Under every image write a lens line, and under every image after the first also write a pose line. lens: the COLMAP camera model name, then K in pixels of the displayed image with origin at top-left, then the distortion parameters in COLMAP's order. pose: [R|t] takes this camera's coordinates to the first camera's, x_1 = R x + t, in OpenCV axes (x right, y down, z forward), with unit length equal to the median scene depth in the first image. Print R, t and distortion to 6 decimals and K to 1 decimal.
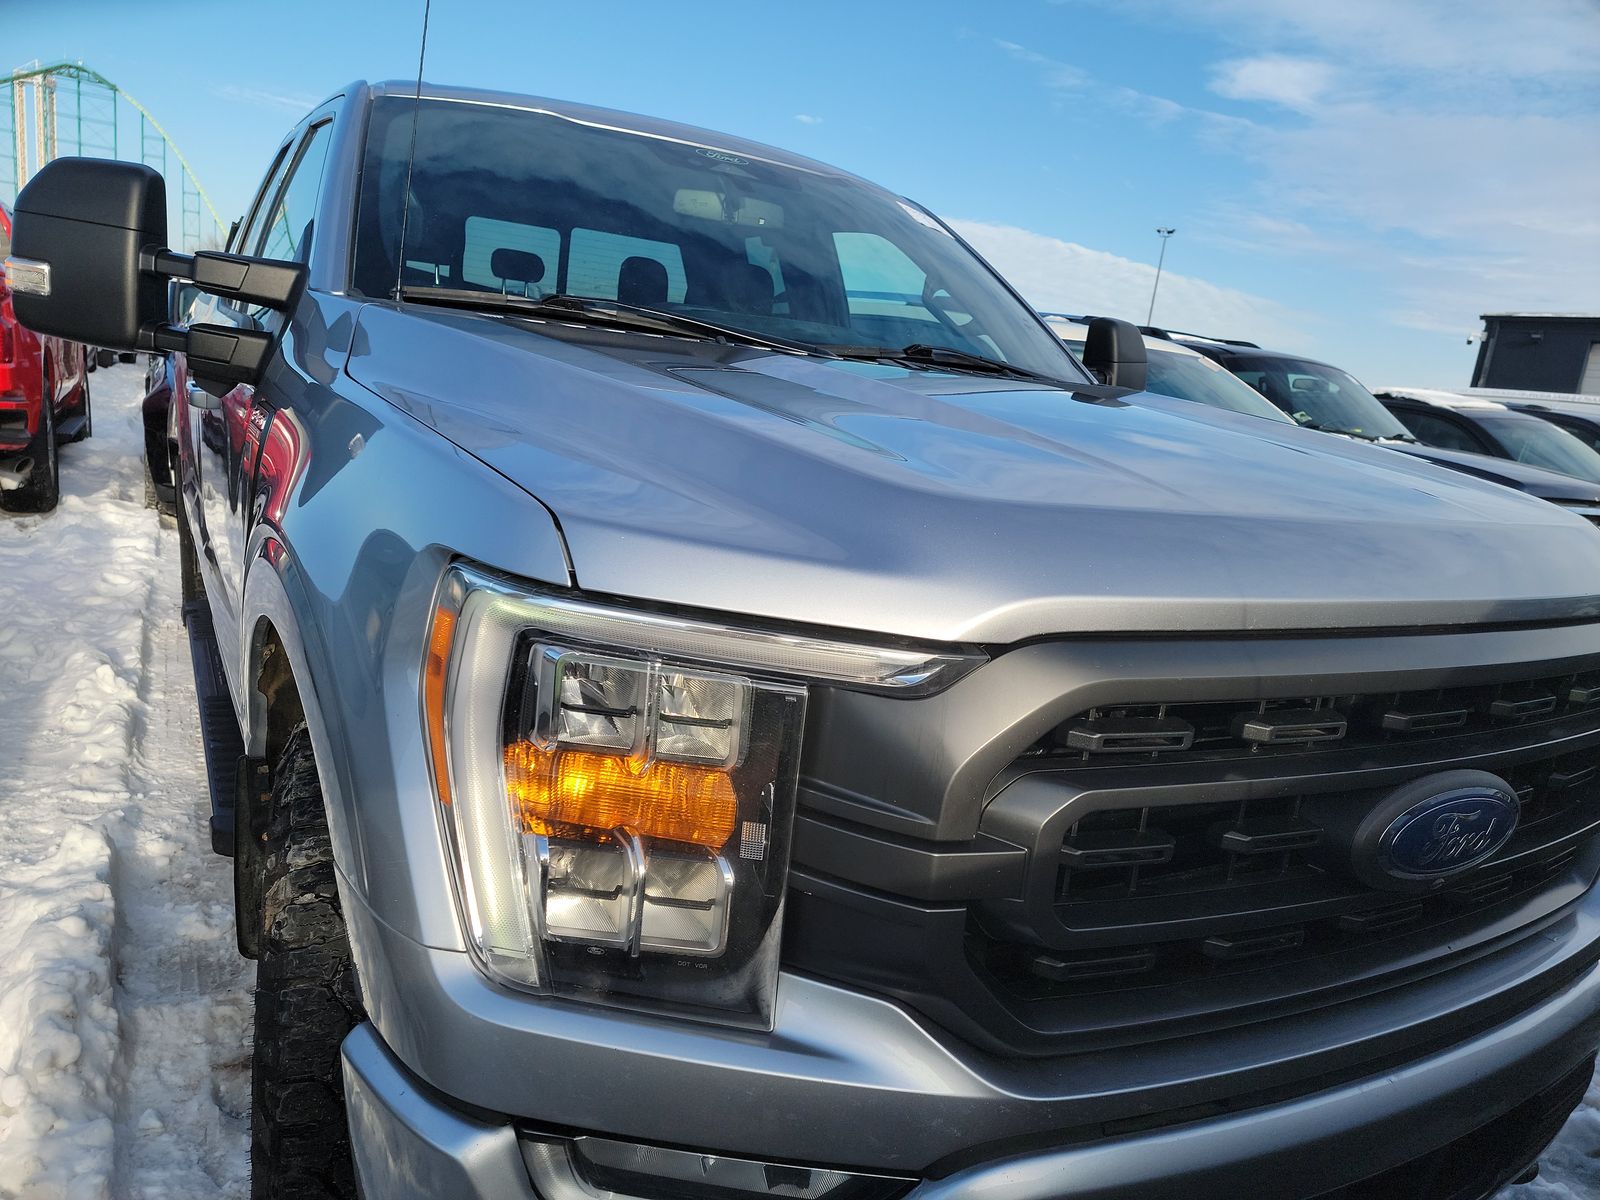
lens RADIAL K [[1119.1, 0, 801.4], [0, 1119.1, 605.3], [0, 0, 1]] dist [0.104996, -0.090624]
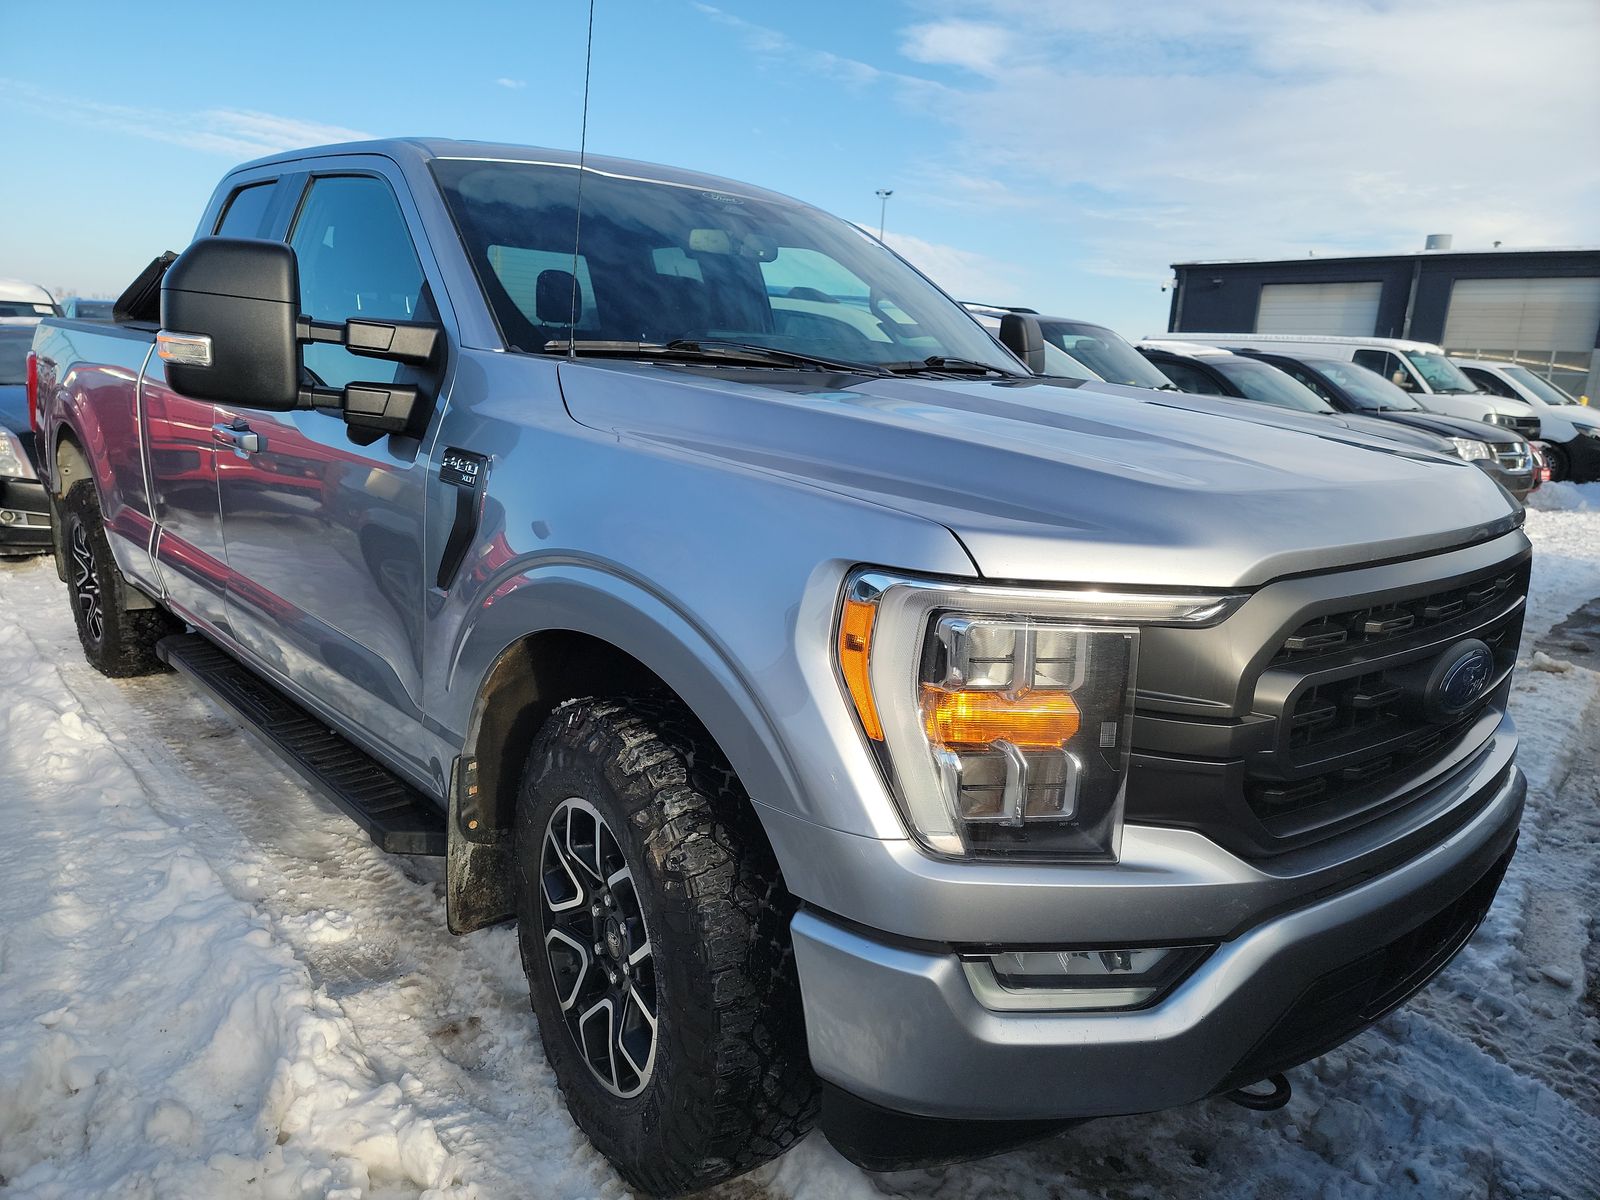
lens RADIAL K [[1133.6, 0, 797.0], [0, 1133.6, 583.1], [0, 0, 1]] dist [0.117266, -0.171201]
pose [[0.972919, -0.100096, 0.208351, -0.369654], [0.098383, 0.994975, 0.018597, -0.029188], [-0.209165, 0.002405, 0.977877, -0.197252]]
